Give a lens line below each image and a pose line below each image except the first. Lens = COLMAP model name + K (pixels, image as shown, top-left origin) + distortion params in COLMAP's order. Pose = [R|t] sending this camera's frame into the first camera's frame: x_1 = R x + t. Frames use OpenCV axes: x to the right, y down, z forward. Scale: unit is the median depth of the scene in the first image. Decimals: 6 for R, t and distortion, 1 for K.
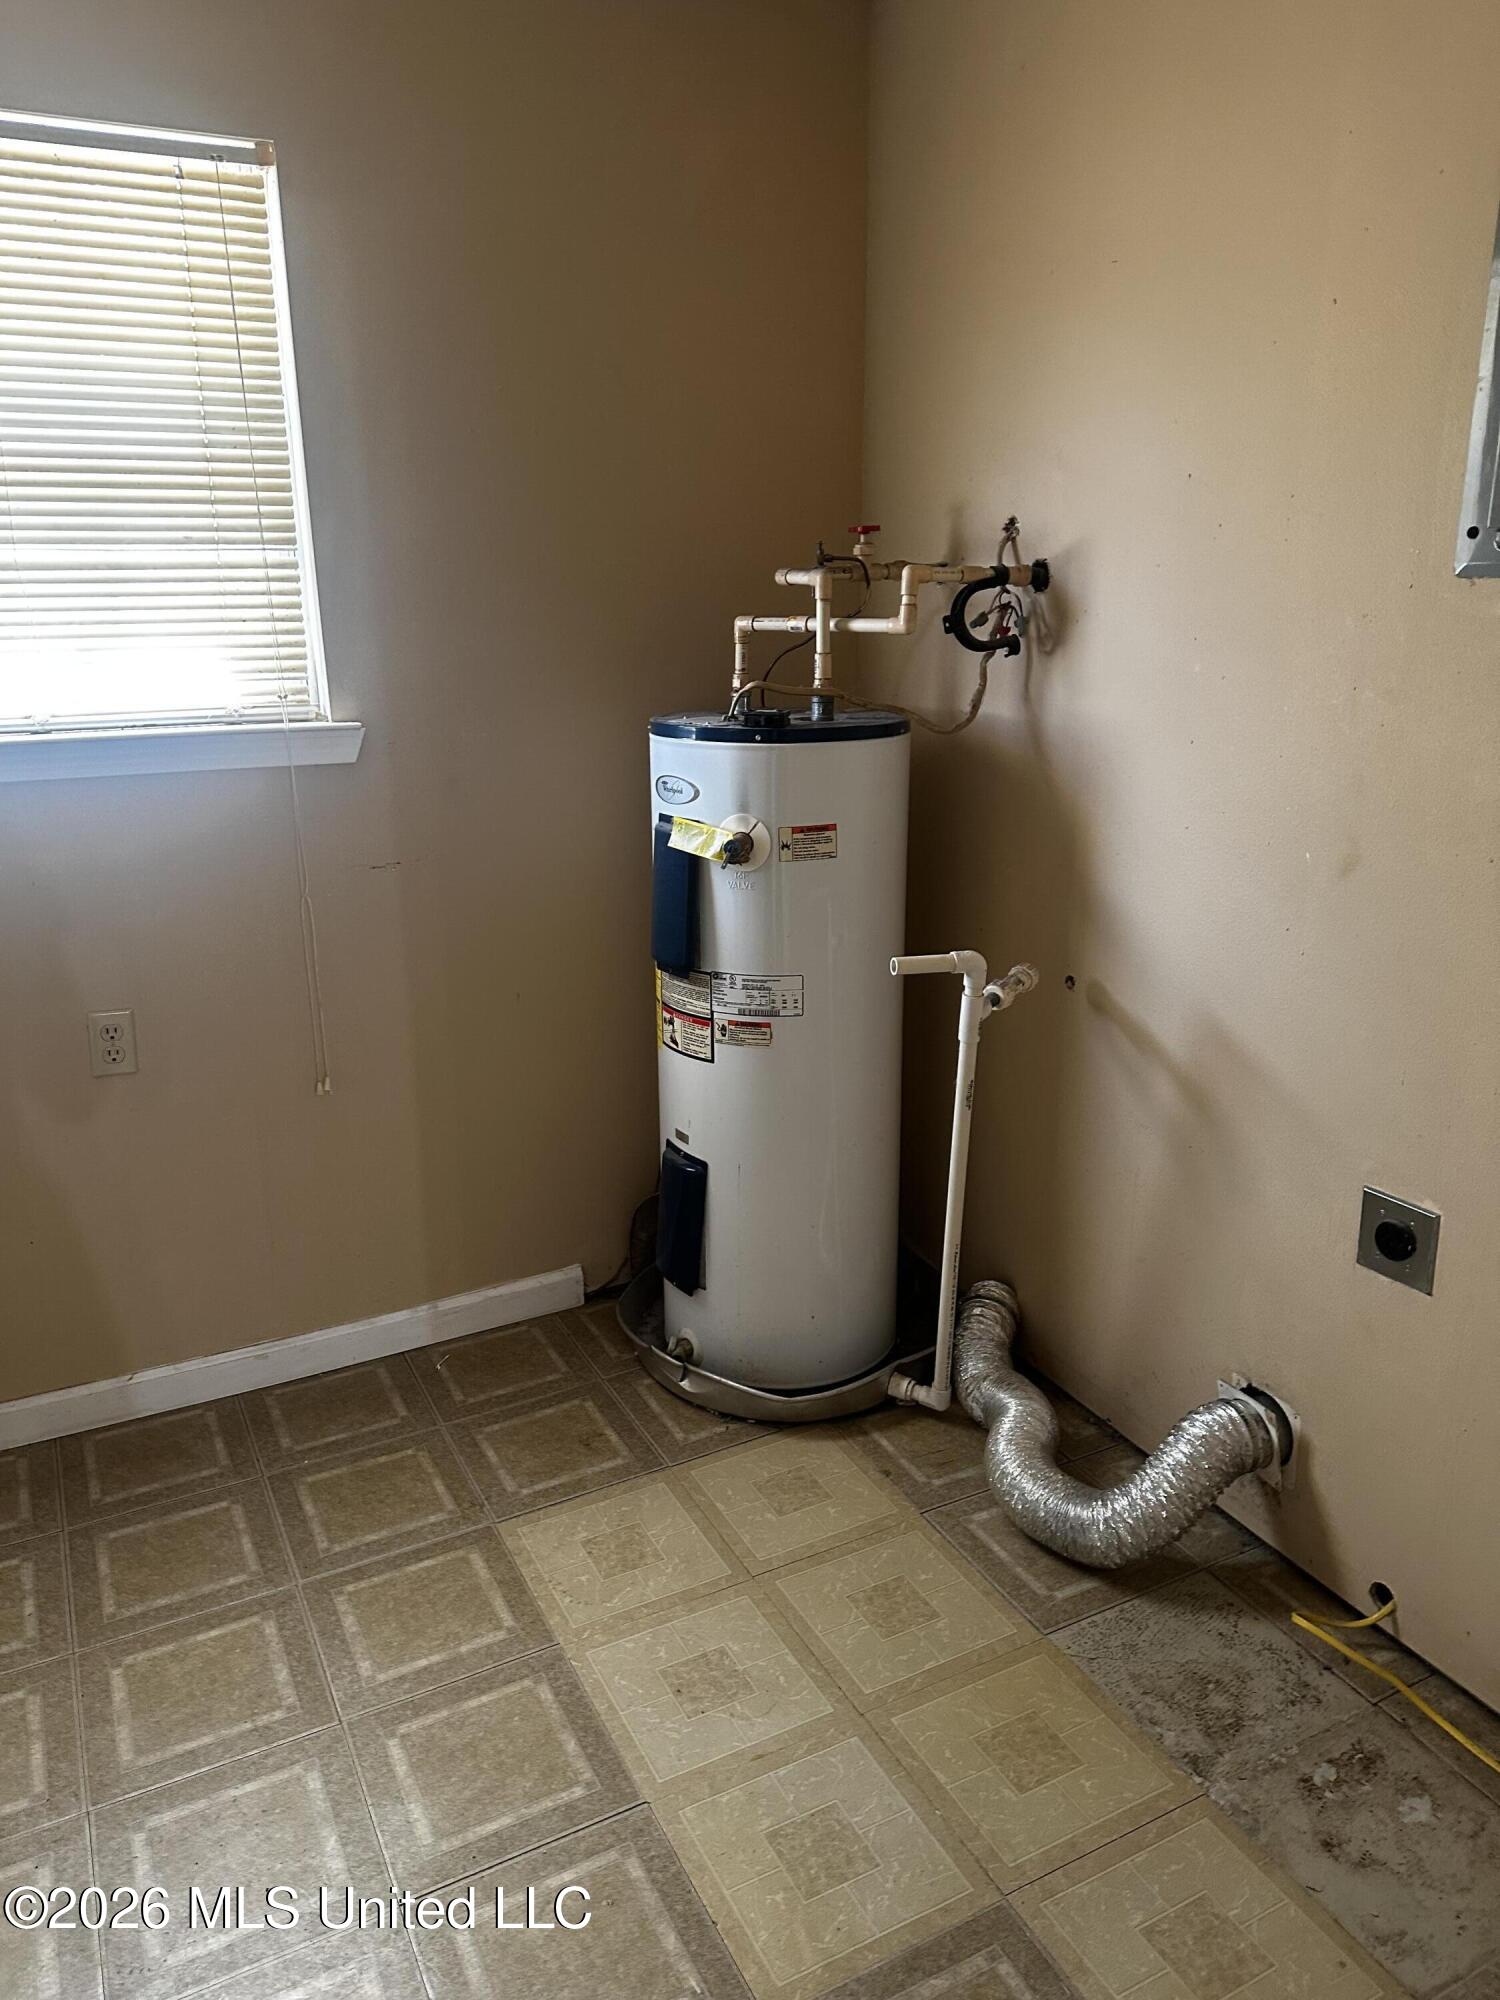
lens RADIAL K [[1395.5, 0, 748.1], [0, 1395.5, 1000.0], [0, 0, 1]] dist [0.021013, -0.005432]
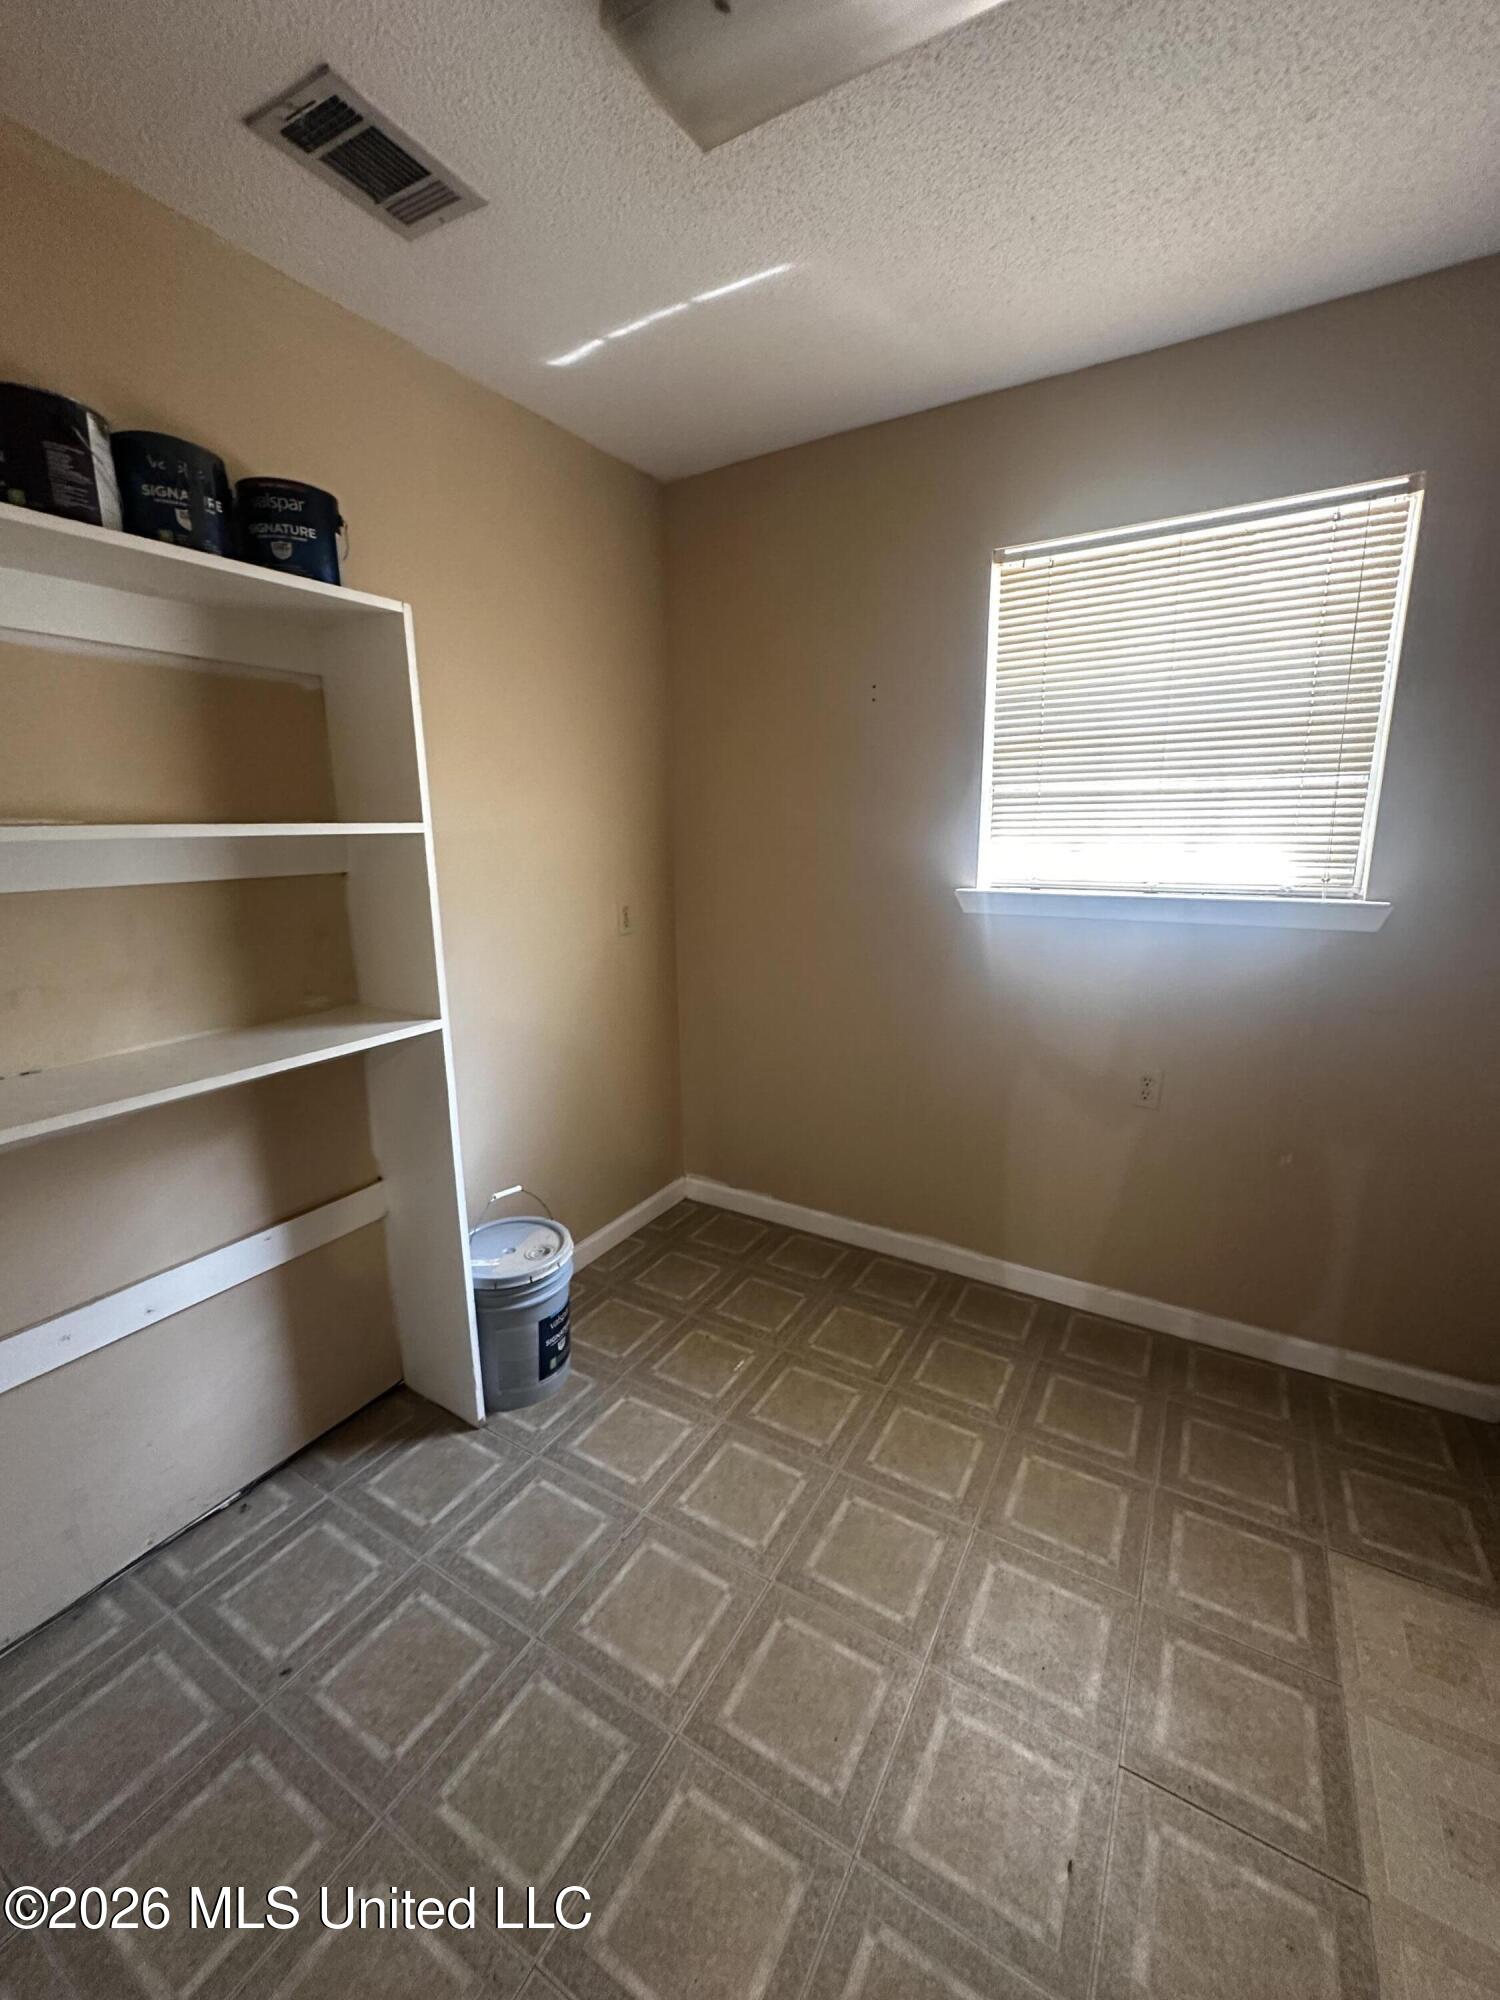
lens RADIAL K [[801.0, 0, 746.9], [0, 801.0, 1000.3], [0, 0, 1]] dist [-0.002541, 0.001121]
pose [[0.527930, 0.192350, -0.827219, 0.042484], [-0.227919, 0.970373, 0.080179, -0.038032], [0.818134, 0.146210, 0.556129, 0.122566]]
